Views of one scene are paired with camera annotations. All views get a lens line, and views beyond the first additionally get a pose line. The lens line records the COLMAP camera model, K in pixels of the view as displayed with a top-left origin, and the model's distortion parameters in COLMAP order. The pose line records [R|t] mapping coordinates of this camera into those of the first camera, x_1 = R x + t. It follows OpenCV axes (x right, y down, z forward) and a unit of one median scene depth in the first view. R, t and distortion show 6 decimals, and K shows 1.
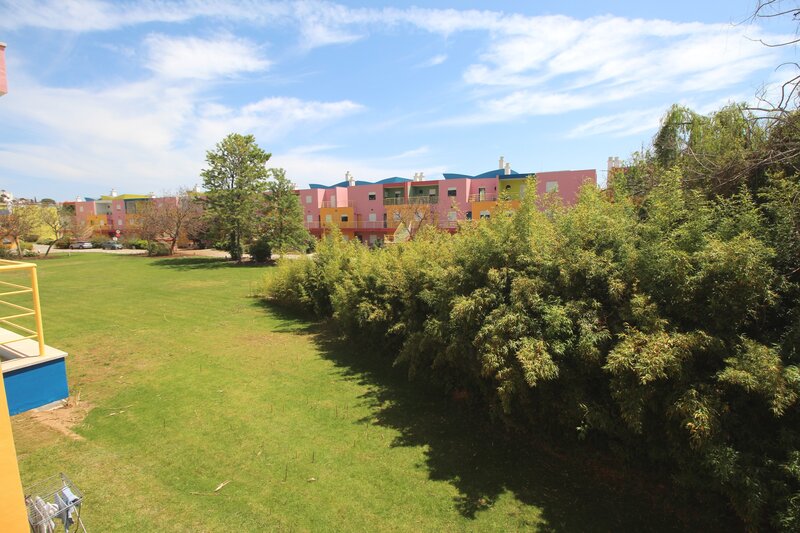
lens RADIAL K [[372.5, 0, 397.6], [0, 372.5, 248.5], [0, 0, 1]] dist [-0.003461, -0.008160]
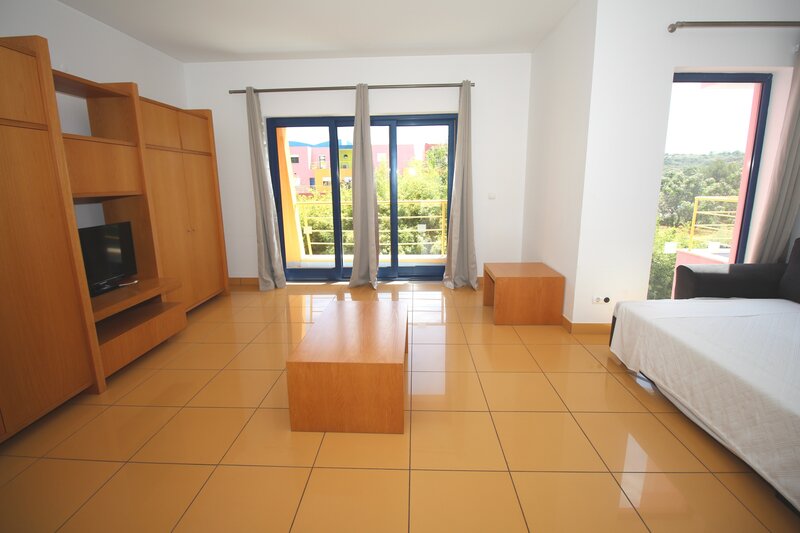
lens RADIAL K [[372.5, 0, 398.1], [0, 372.5, 259.0], [0, 0, 1]] dist [-0.003461, -0.008160]
pose [[0.899124, -0.087335, 0.428892, -0.429304], [0.037499, 0.991658, 0.123318, 0.071279], [-0.436084, -0.094796, 0.894899, -0.685945]]
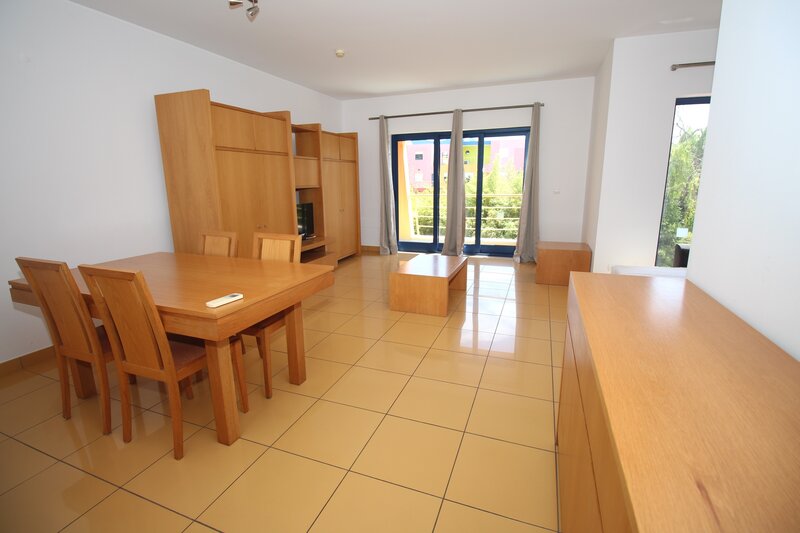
lens RADIAL K [[372.5, 0, 393.5], [0, 372.5, 263.2], [0, 0, 1]] dist [-0.003461, -0.008160]
pose [[0.992878, -0.027778, 0.115856, -0.449154], [0.011678, 0.990448, 0.137391, 0.089532], [-0.118565, -0.135059, 0.983718, -0.950650]]
